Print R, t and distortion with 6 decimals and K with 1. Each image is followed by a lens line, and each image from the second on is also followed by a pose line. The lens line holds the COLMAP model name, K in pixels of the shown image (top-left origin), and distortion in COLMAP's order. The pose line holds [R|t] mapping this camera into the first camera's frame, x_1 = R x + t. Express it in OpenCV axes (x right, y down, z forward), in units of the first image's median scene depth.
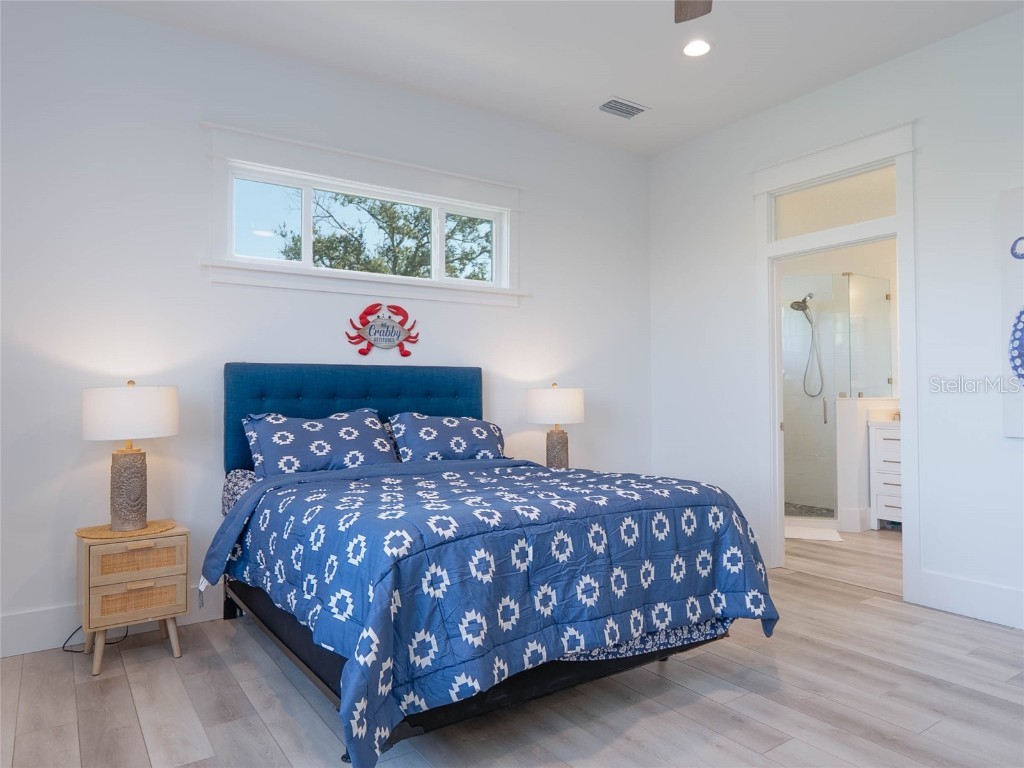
lens RADIAL K [[678.8, 0, 512.0], [0, 678.8, 384.0], [0, 0, 1]] dist [-0.003324, 0.001833]
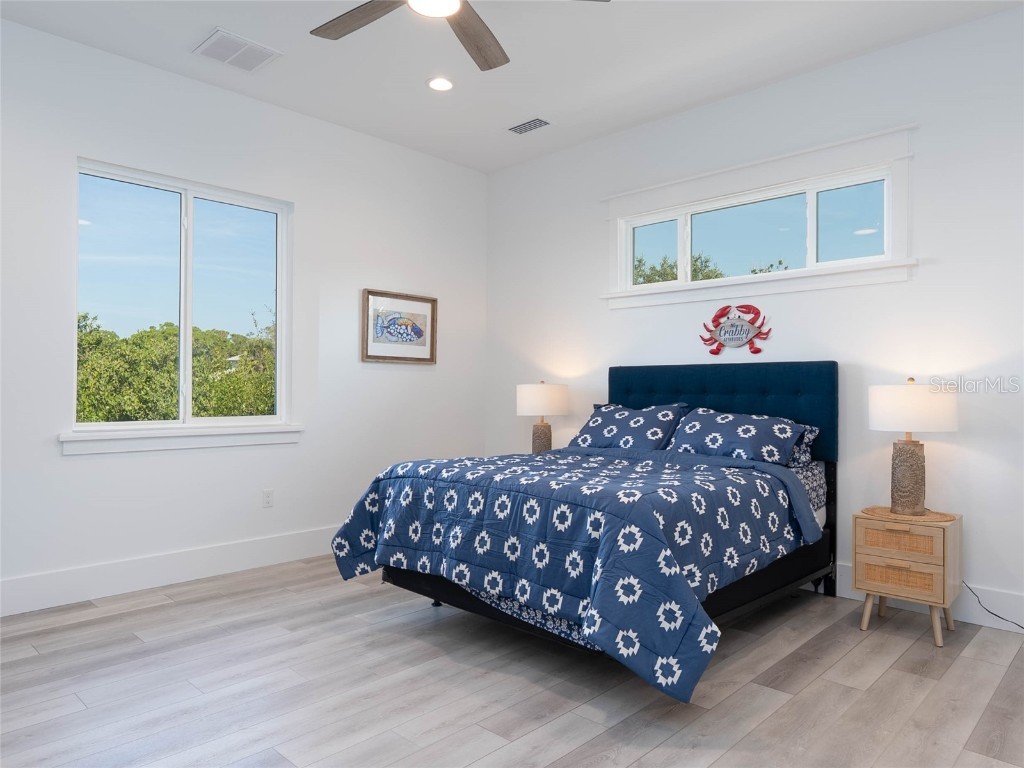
lens RADIAL K [[678.8, 0, 512.0], [0, 678.8, 384.0], [0, 0, 1]] dist [-0.003324, 0.001833]
pose [[0.197518, -0.002759, -0.980295, 0.852724], [0.007914, 0.999968, -0.001219, 0.003350], [0.980267, -0.007518, 0.197534, 0.500343]]
